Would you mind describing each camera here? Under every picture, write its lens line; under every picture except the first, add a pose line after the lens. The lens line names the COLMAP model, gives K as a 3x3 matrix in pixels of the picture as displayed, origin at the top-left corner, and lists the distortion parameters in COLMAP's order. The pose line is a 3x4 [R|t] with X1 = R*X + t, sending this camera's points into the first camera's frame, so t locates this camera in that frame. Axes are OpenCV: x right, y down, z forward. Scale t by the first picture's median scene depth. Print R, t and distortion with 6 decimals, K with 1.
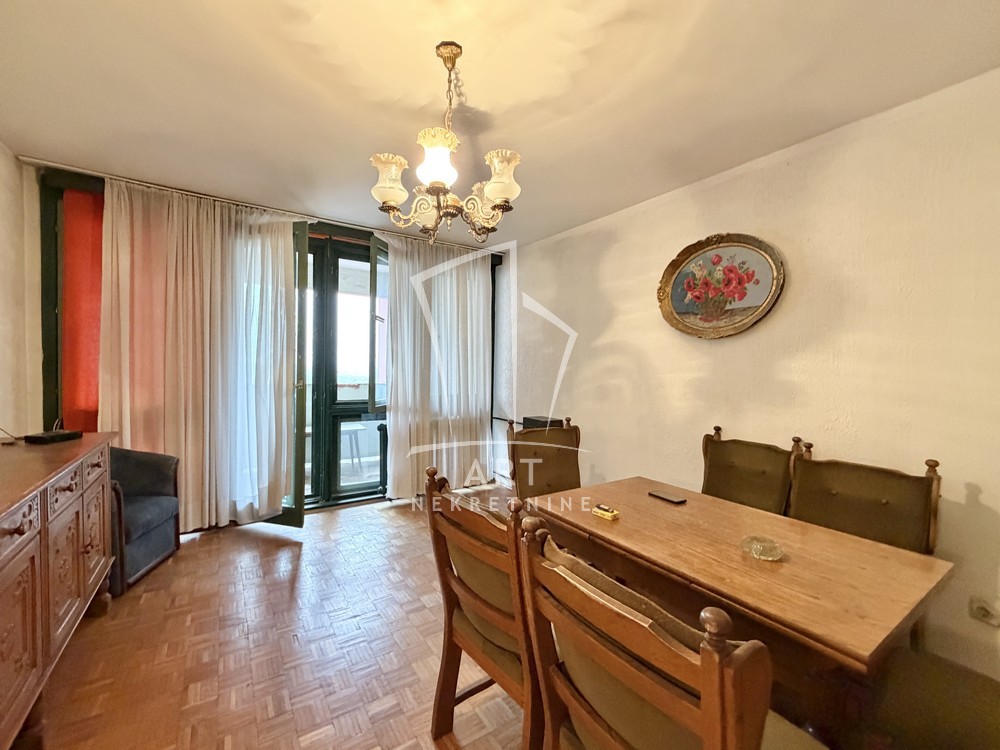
lens RADIAL K [[418.7, 0, 502.2], [0, 418.7, 378.1], [0, 0, 1]] dist [-0.001041, -0.000238]
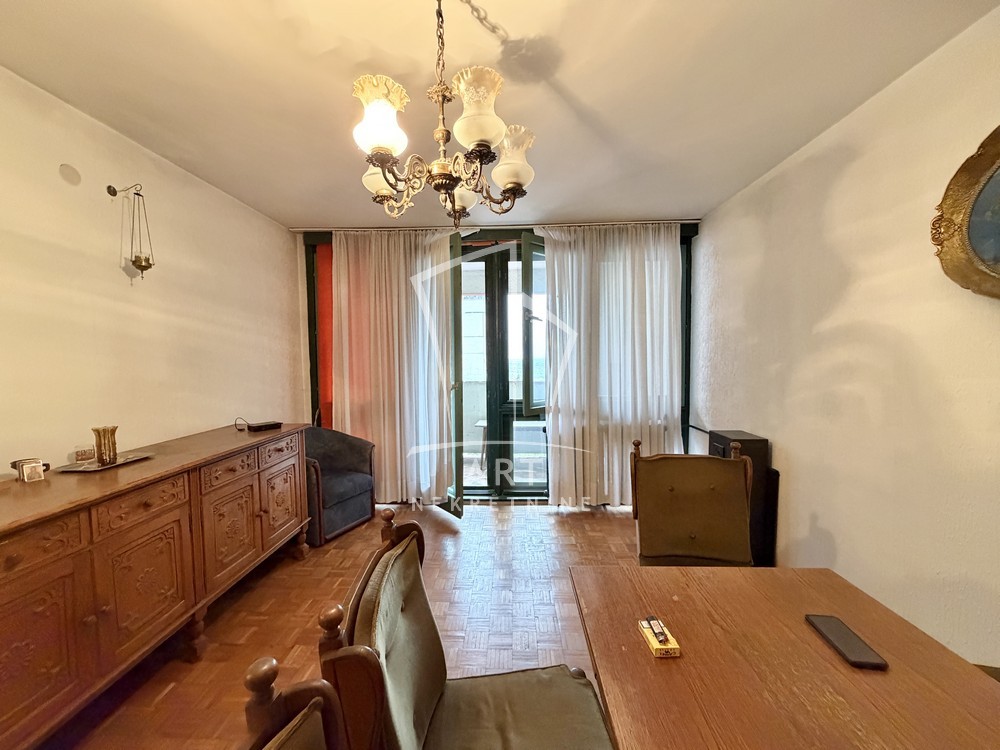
lens RADIAL K [[400.4, 0, 495.4], [0, 400.4, 377.6], [0, 0, 1]] dist [-0.000960, -0.000086]
pose [[0.808451, 0.003441, -0.588553, 0.220974], [0.008600, 0.999807, 0.017658, -0.025526], [0.588500, -0.019337, 0.808266, 0.247984]]
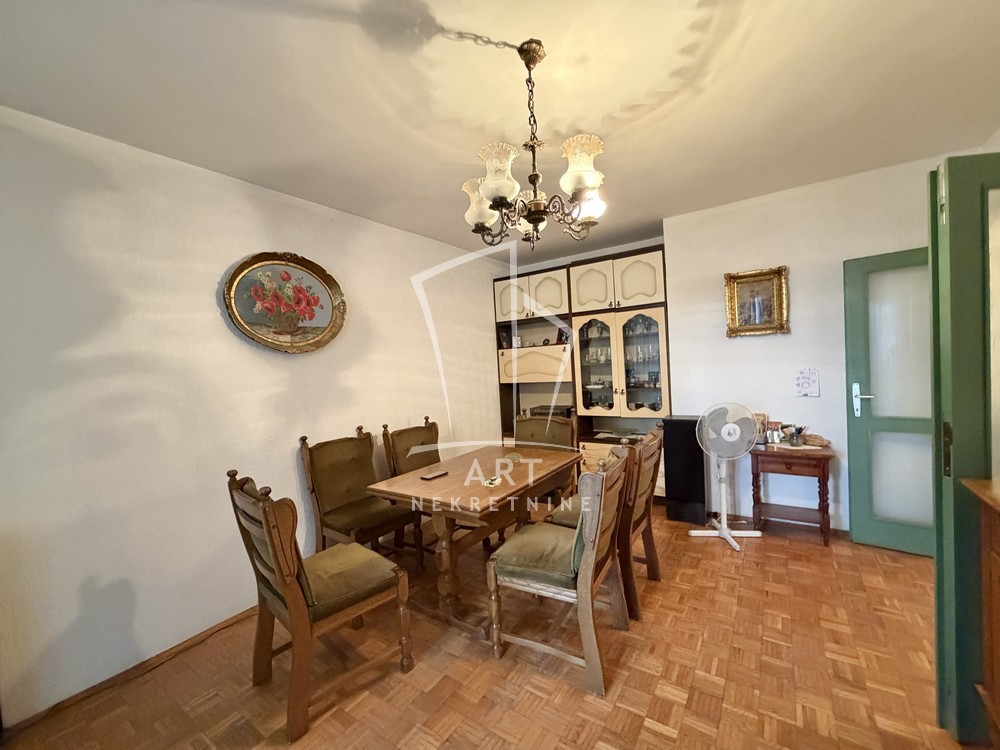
lens RADIAL K [[400.4, 0, 495.4], [0, 400.4, 377.6], [0, 0, 1]] dist [-0.000960, -0.000086]
pose [[-0.357930, -0.029811, 0.933272, -0.542684], [0.077936, 0.995049, 0.061674, -0.051517], [-0.930490, 0.094811, -0.353835, 0.814605]]
